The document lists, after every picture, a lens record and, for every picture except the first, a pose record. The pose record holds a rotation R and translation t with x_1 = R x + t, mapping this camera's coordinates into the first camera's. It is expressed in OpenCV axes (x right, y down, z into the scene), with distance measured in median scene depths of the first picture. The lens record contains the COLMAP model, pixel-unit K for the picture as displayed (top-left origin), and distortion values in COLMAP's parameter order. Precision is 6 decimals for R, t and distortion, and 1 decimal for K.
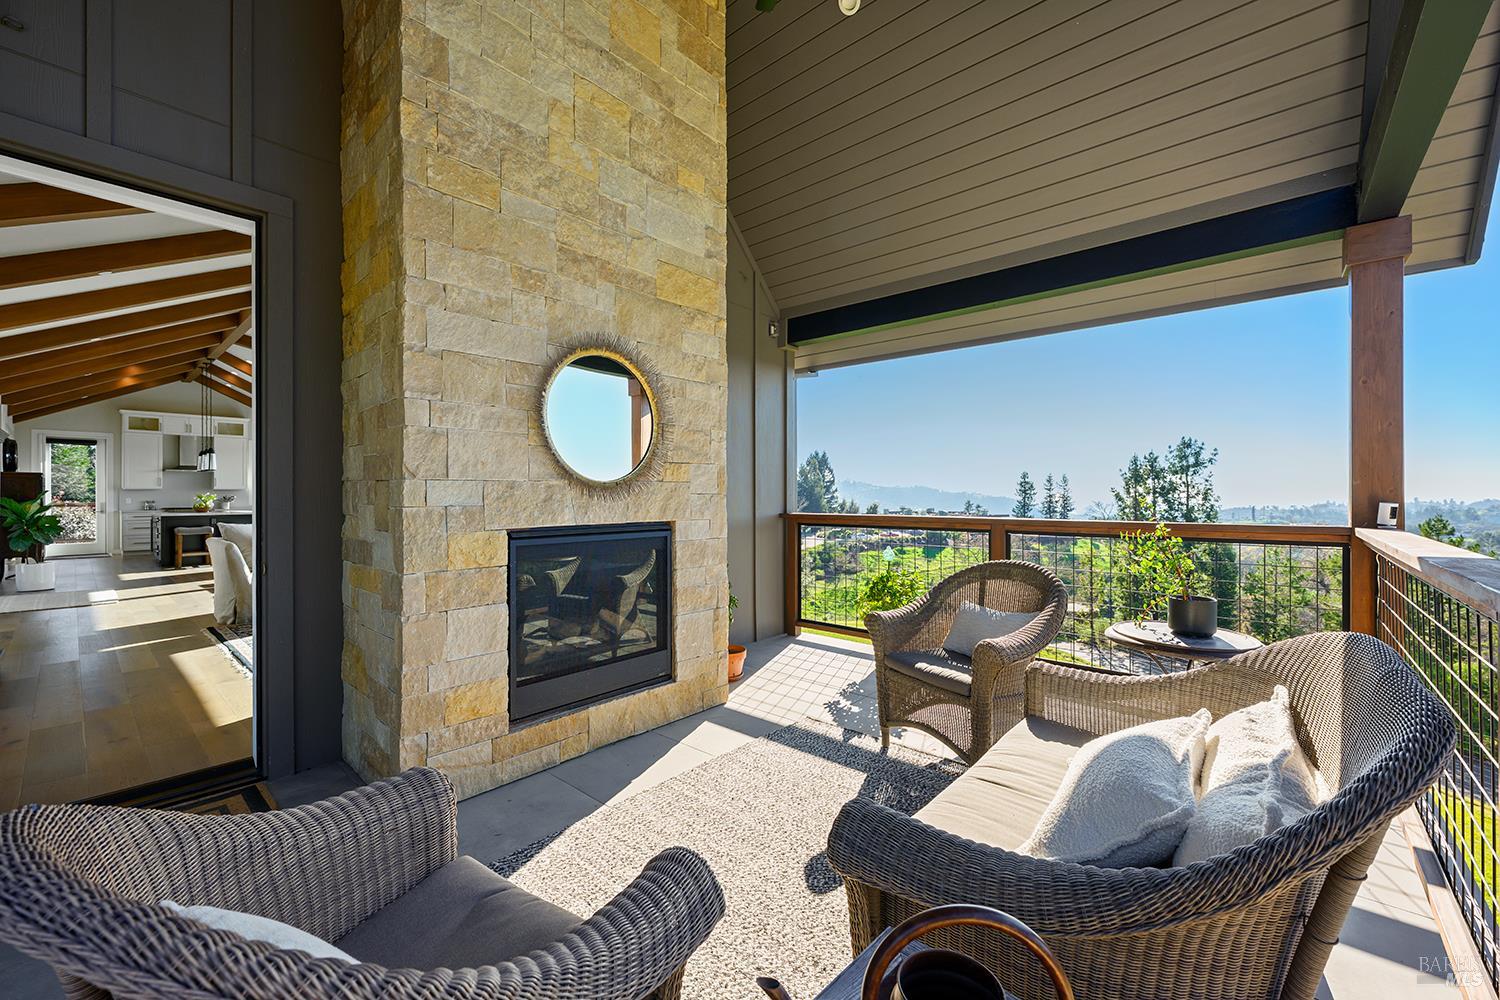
lens RADIAL K [[603.2, 0, 752.2], [0, 603.2, 493.7], [0, 0, 1]] dist [-0.000838, -0.000121]
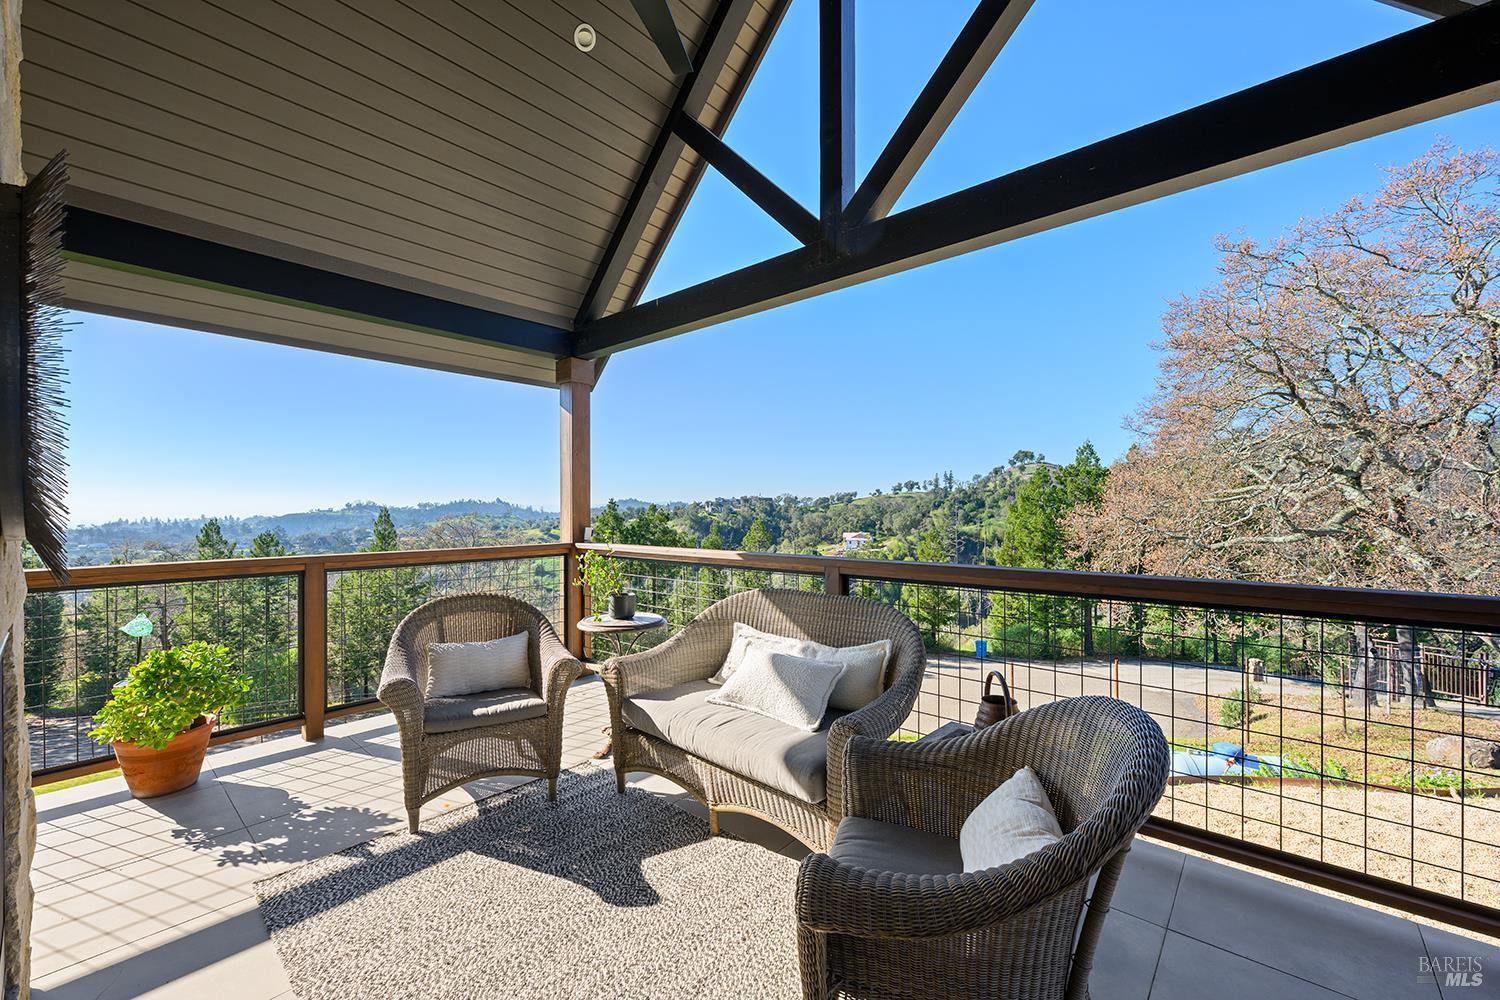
lens RADIAL K [[603.2, 0, 752.2], [0, 603.2, 493.7], [0, 0, 1]] dist [-0.000838, -0.000121]
pose [[0.002487, 0.024722, 0.999691, -0.619031], [0.002931, 0.999690, -0.024730, -0.034119], [-0.999993, 0.002992, 0.002414, 0.502704]]
